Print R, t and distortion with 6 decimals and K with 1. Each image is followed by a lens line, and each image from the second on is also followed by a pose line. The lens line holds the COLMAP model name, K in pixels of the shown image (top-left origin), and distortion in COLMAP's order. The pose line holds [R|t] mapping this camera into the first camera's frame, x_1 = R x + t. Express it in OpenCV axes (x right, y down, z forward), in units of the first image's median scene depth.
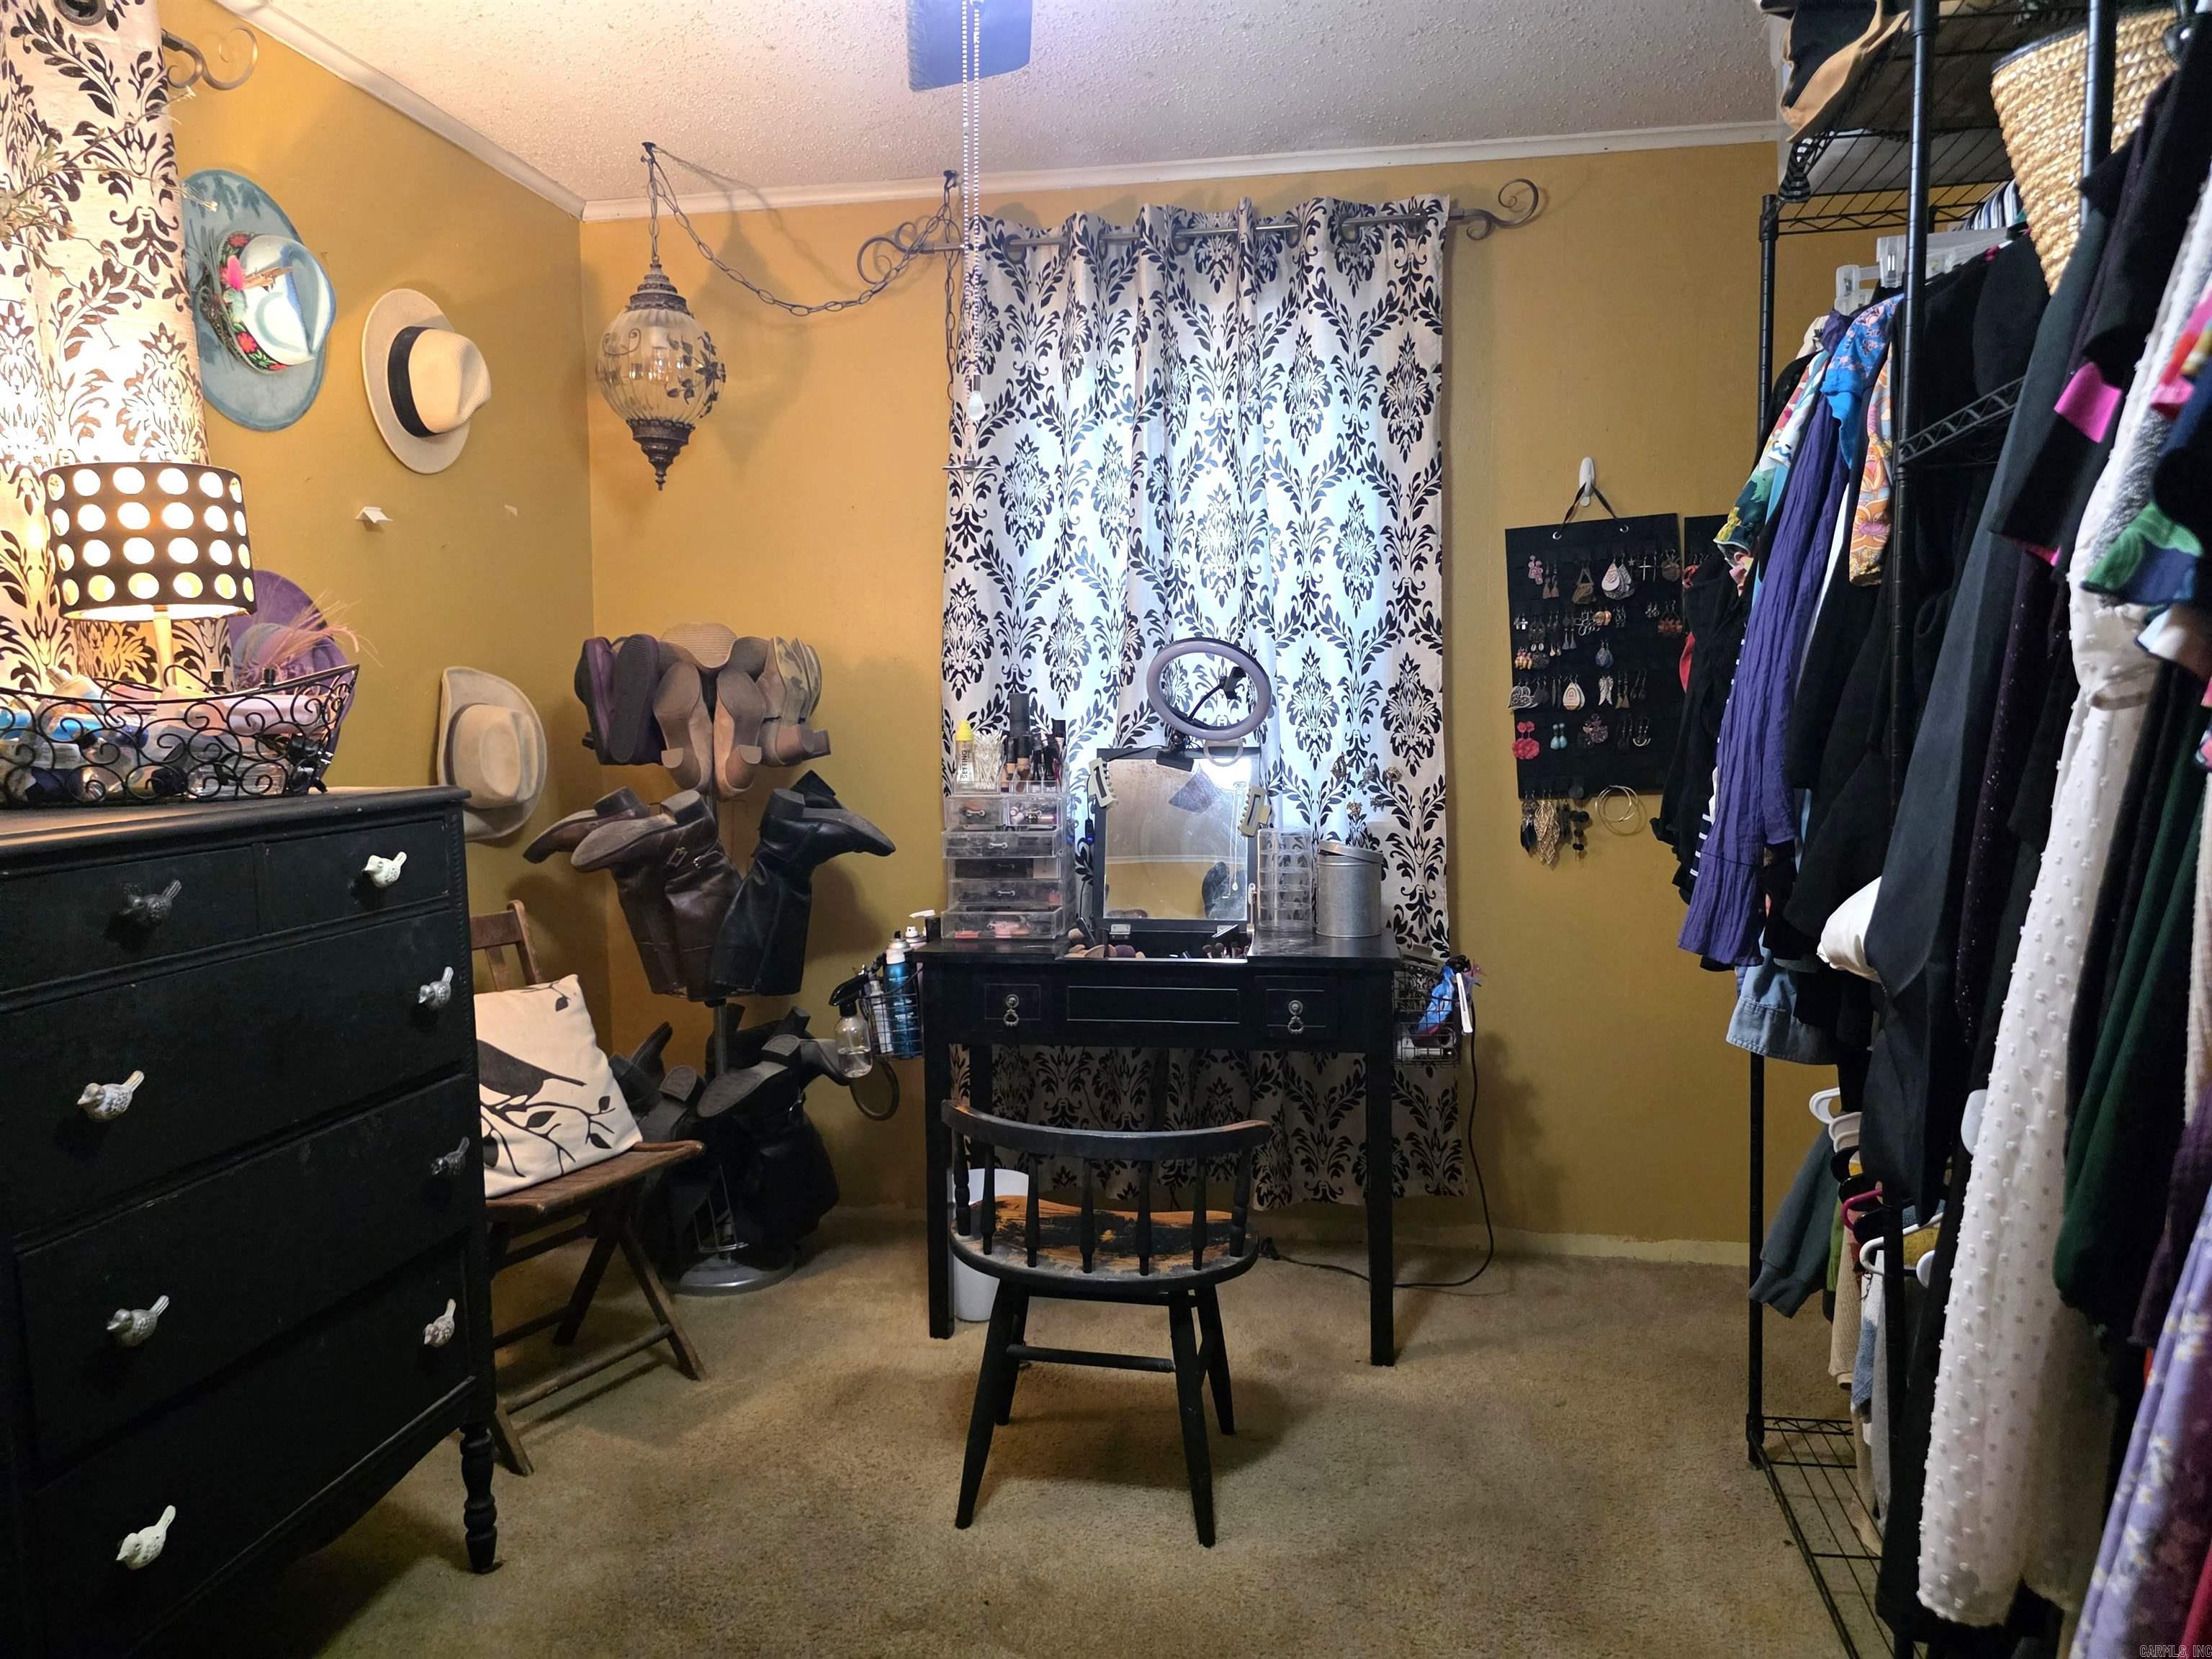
lens RADIAL K [[1465.1, 0, 1116.0], [0, 1465.1, 823.3], [0, 0, 1]] dist [0.062025, -0.070659]
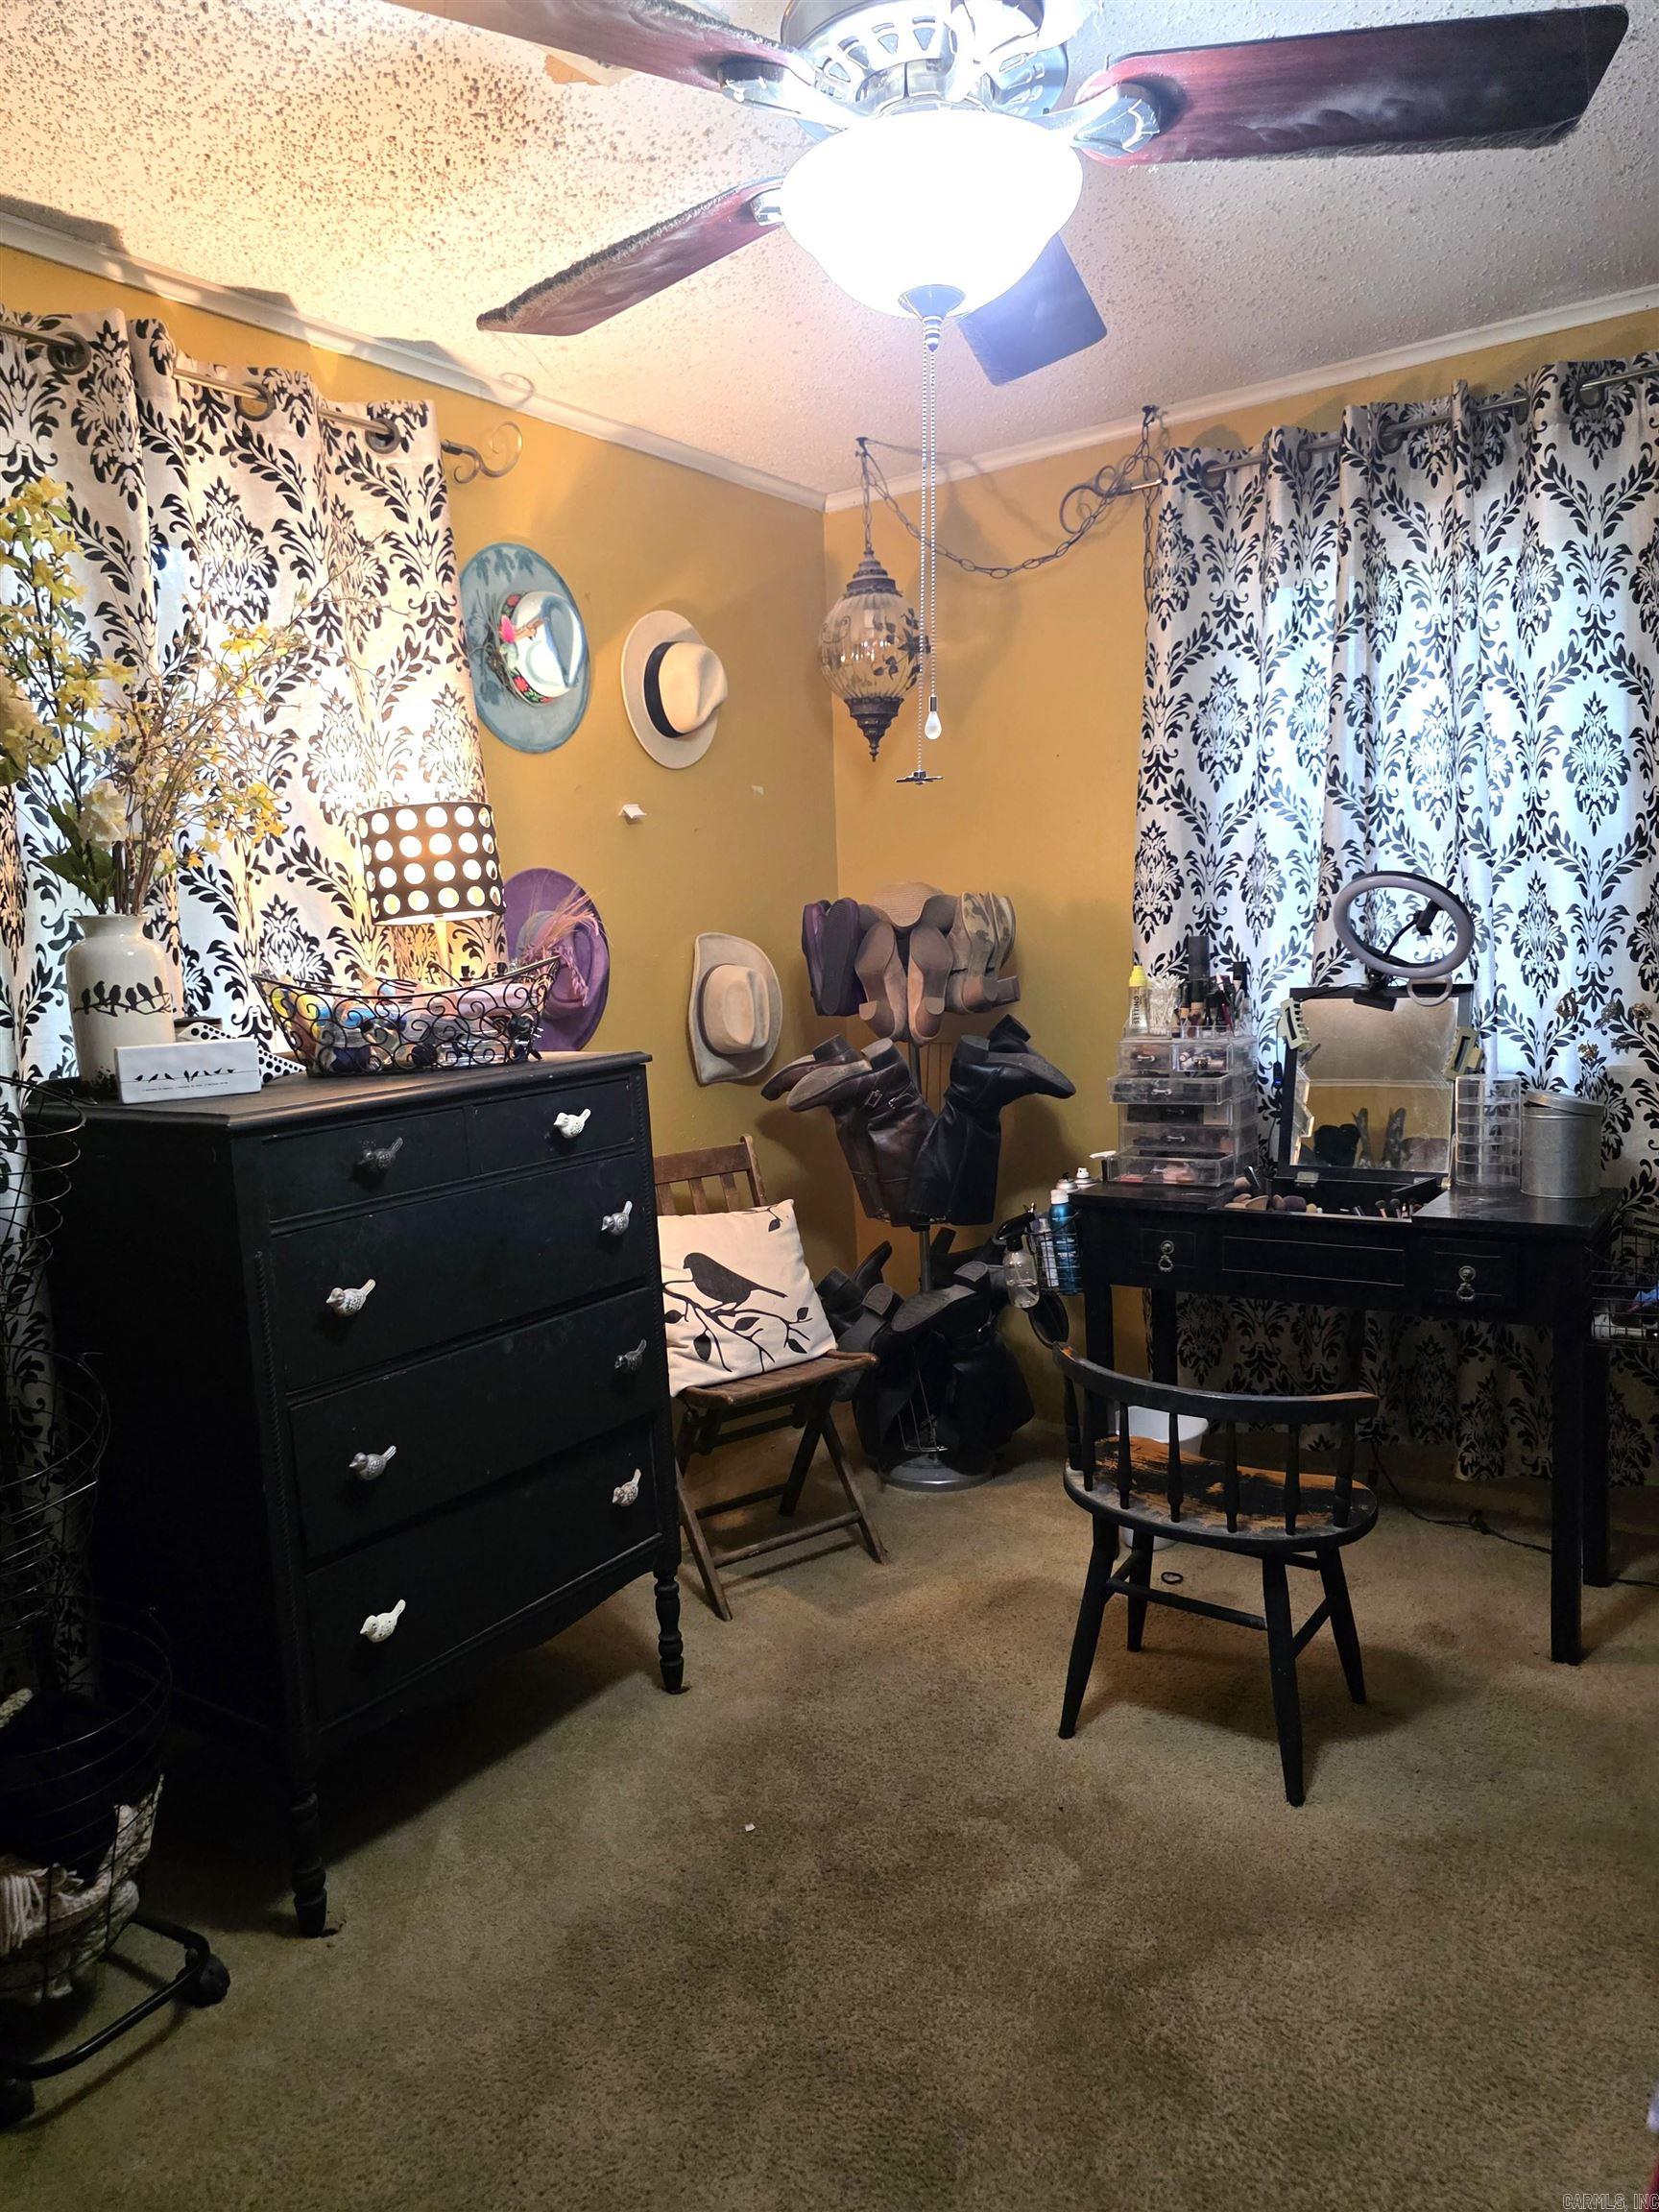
lens RADIAL K [[1465.1, 0, 829.5], [0, 1465.1, 1106.0], [0, 0, 1]] dist [0.062025, -0.070659]
pose [[0.904521, 0.017398, -0.426074, 0.133362], [0.005663, 0.998589, 0.052799, -0.027627], [0.426392, -0.050170, 0.903146, -0.012906]]
